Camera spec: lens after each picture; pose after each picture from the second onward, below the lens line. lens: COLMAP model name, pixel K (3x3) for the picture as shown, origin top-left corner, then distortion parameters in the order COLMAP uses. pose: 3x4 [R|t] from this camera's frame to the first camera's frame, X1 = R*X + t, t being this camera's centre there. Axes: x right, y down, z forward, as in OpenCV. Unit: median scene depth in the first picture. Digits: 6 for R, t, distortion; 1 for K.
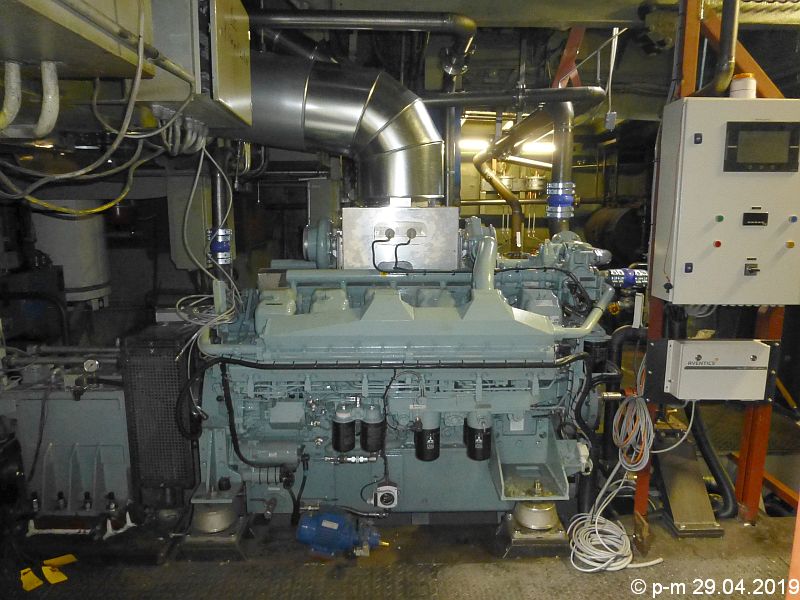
lens RADIAL K [[567.3, 0, 400.0], [0, 567.3, 300.0], [0, 0, 1]] dist [-0.036158, 0.003189]
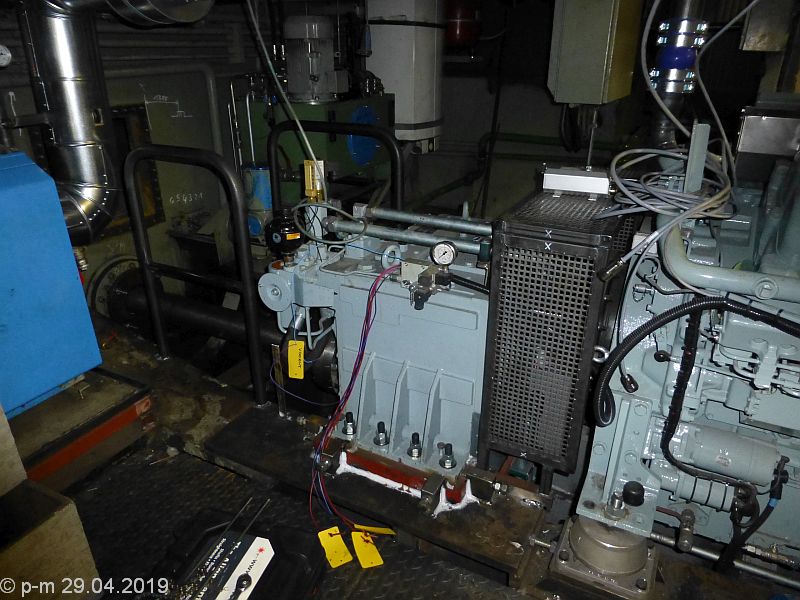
lens RADIAL K [[567.3, 0, 400.0], [0, 567.3, 300.0], [0, 0, 1]] dist [-0.036158, 0.003189]
pose [[0.872798, 0.199742, -0.445338, -0.303352], [-0.080676, 0.958916, 0.271979, 0.002033], [0.481367, -0.201454, 0.853054, 0.436381]]
